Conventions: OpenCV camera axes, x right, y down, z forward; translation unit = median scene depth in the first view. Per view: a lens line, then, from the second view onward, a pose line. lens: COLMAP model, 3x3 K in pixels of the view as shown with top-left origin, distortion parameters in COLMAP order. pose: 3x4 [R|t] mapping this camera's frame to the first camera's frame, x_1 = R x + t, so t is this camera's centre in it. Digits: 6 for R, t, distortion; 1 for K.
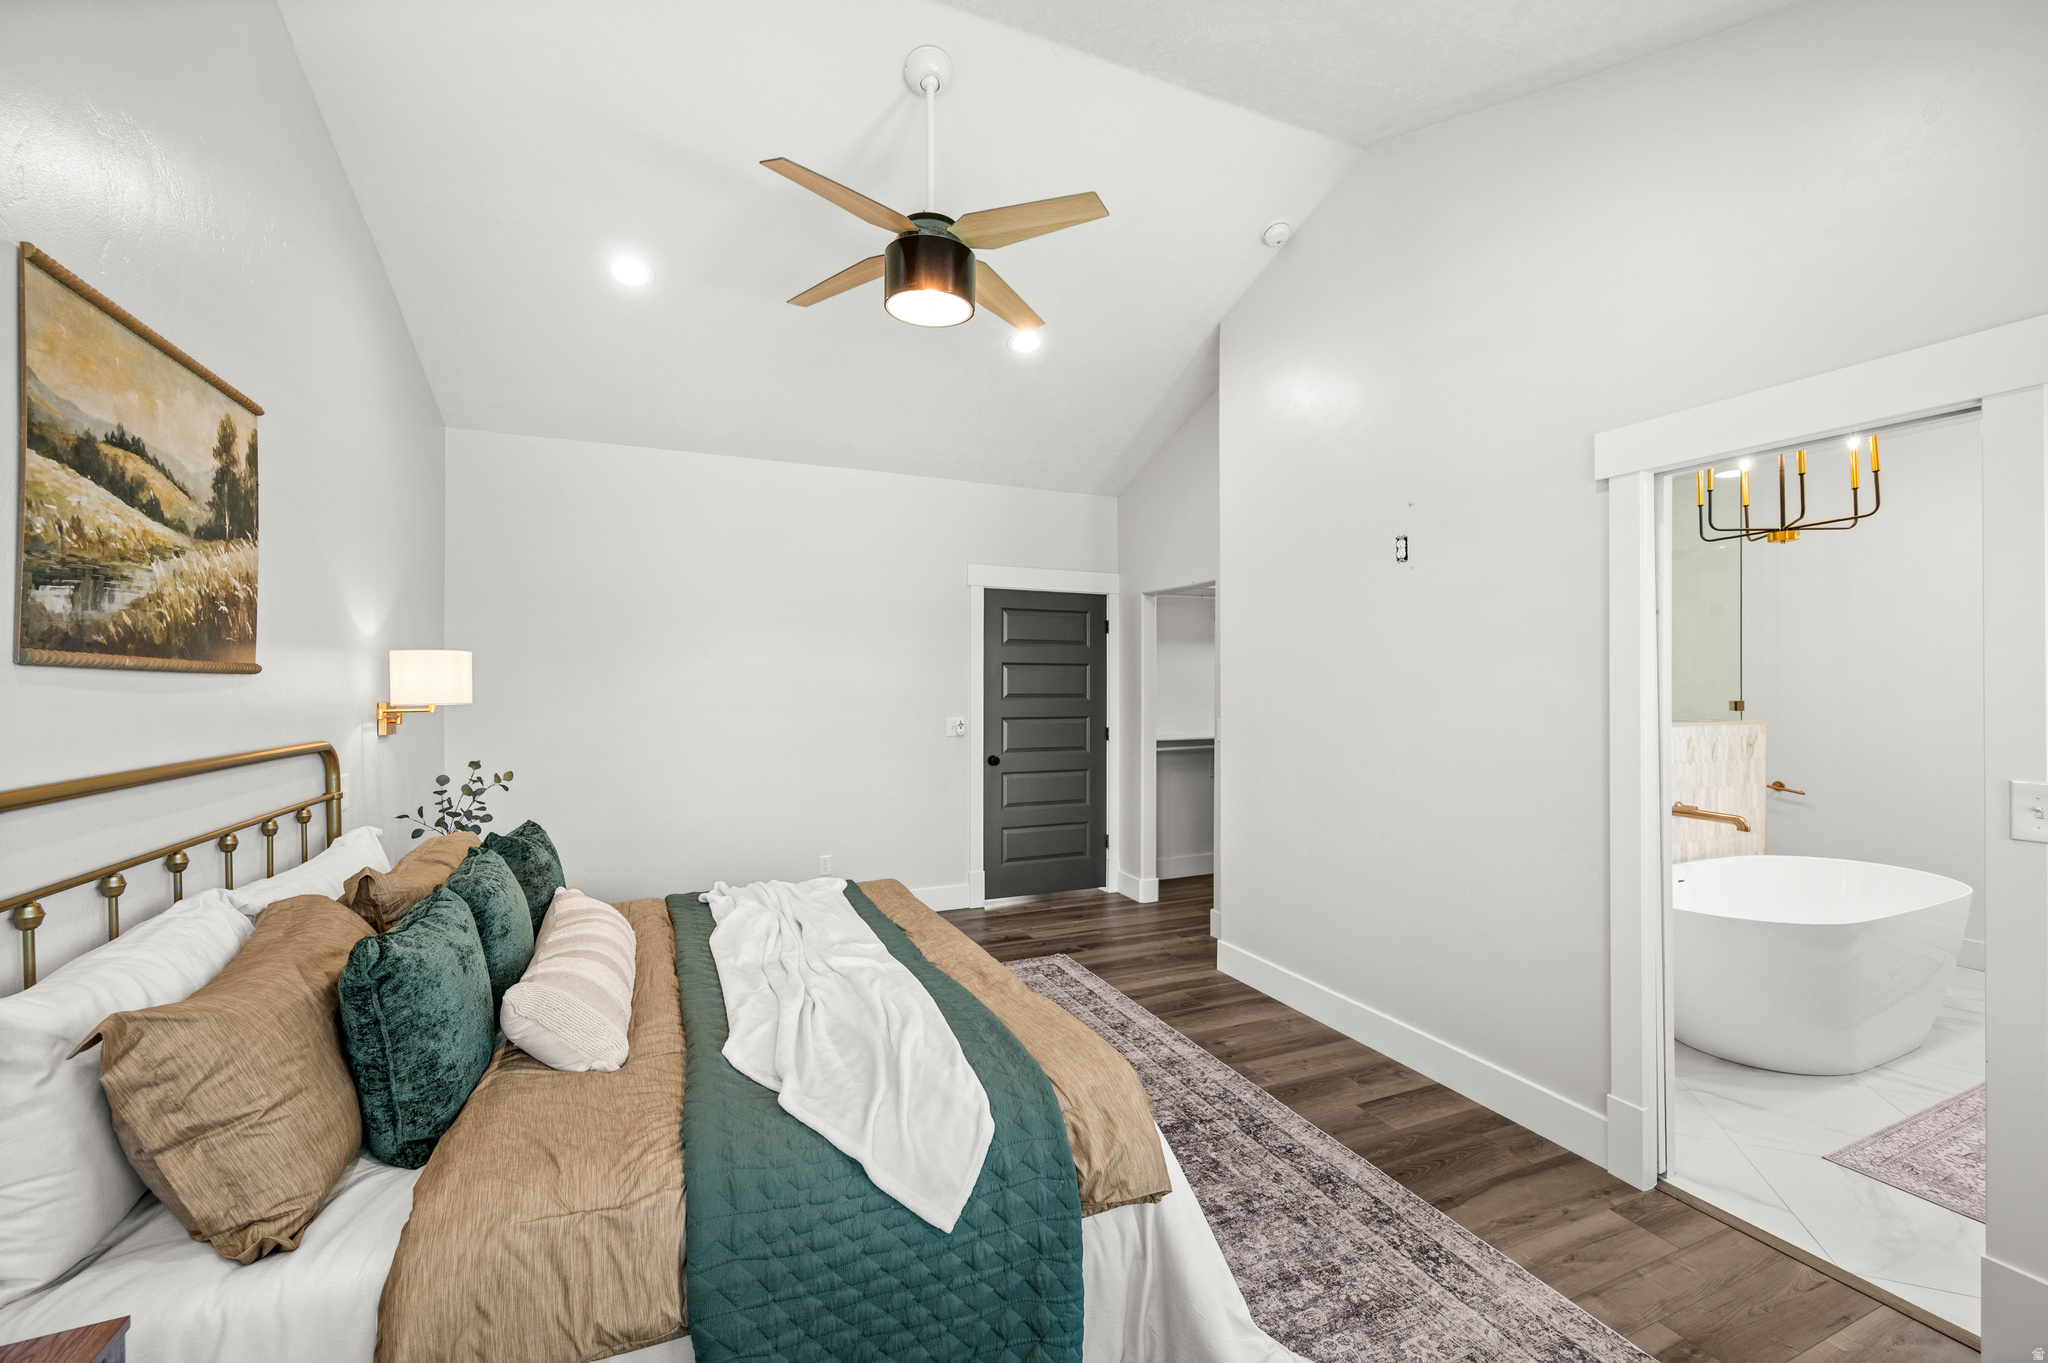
lens RADIAL K [[817.1, 0, 1025.4], [0, 817.1, 688.9], [0, 0, 1]] dist [-0.004014, 0.000289]
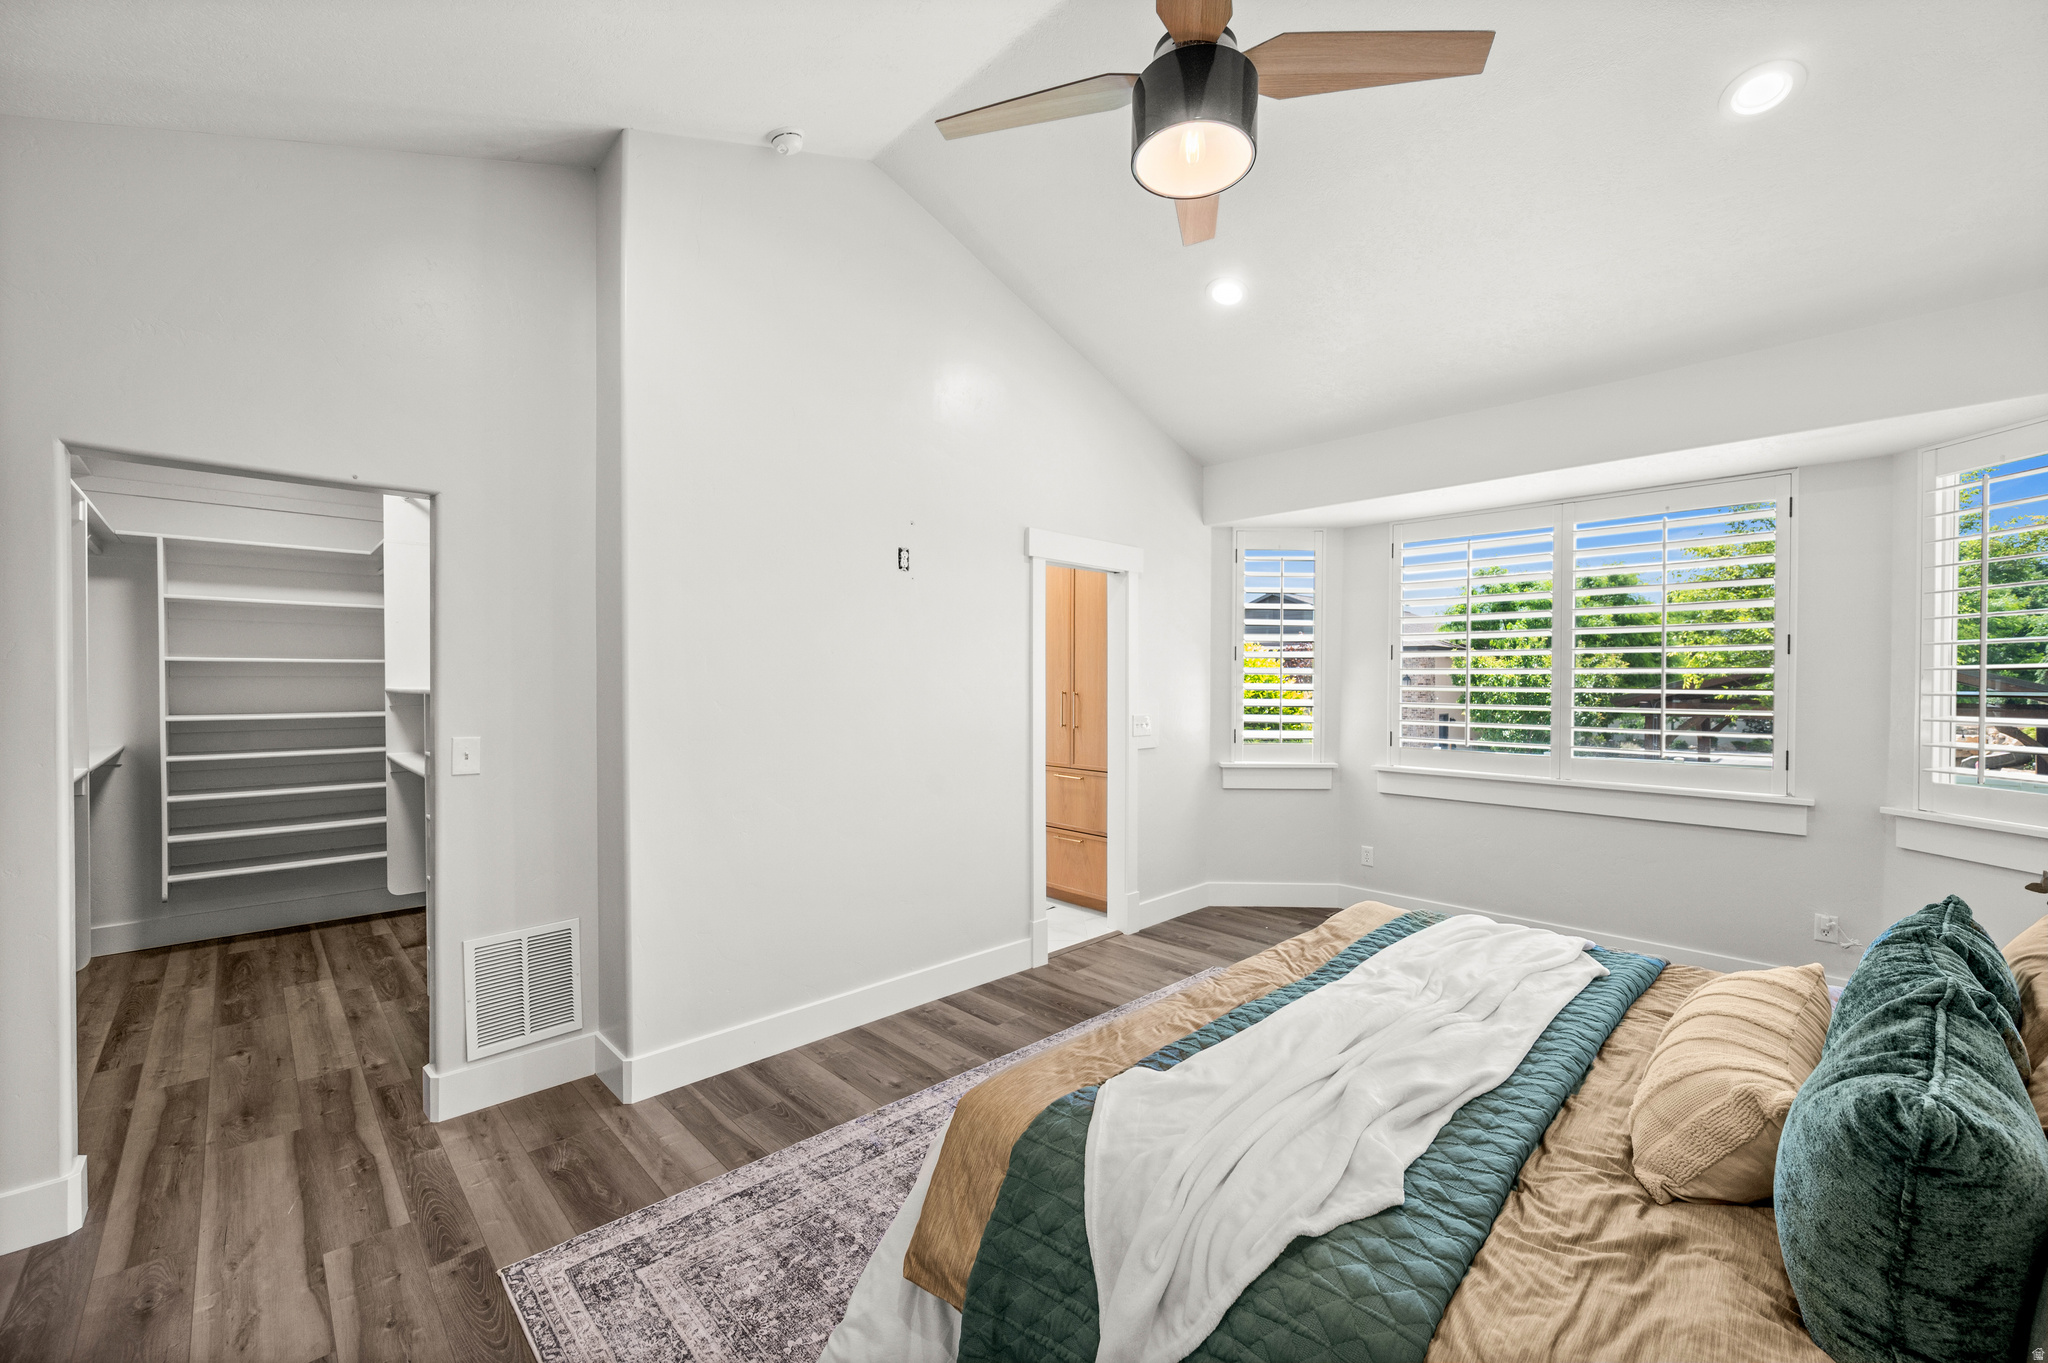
lens RADIAL K [[817.1, 0, 1026.4], [0, 817.1, 686.8], [0, 0, 1]] dist [-0.004014, 0.000289]
pose [[-0.348411, -0.002712, 0.937338, -0.556315], [0.004531, 0.999979, 0.004577, 0.000859], [-0.937331, 0.005841, -0.348391, 1.028897]]
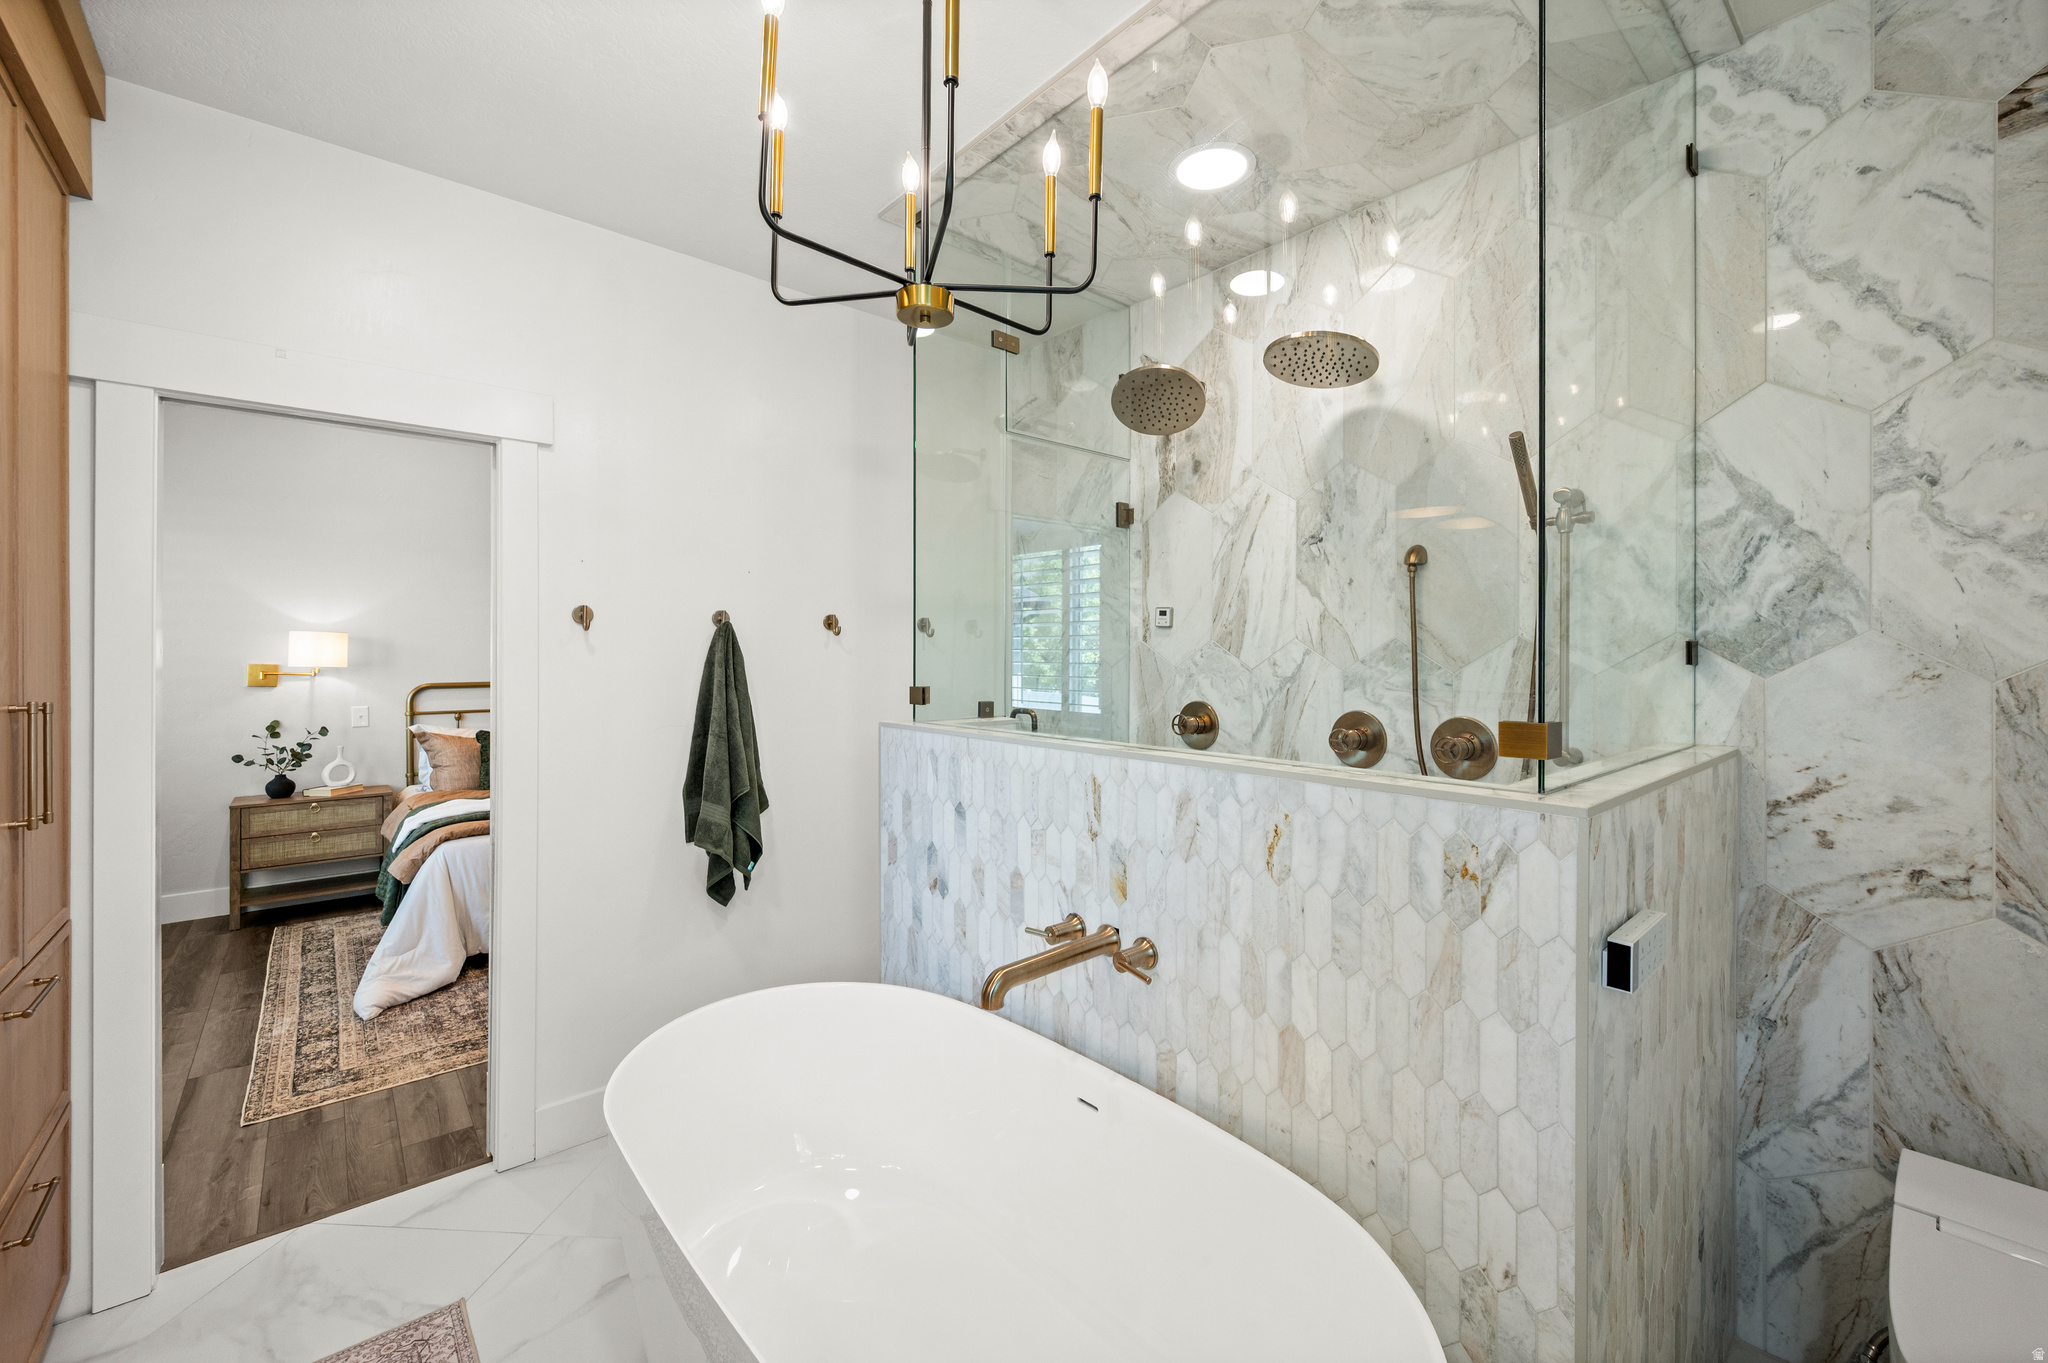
lens RADIAL K [[817.1, 0, 1027.7], [0, 817.1, 662.8], [0, 0, 1]] dist [-0.004014, 0.000289]
pose [[0.307205, 0.009463, -0.951596, 1.200669], [-0.010897, 0.999920, 0.006426, -0.006313], [0.951581, 0.008396, 0.307283, 0.822505]]
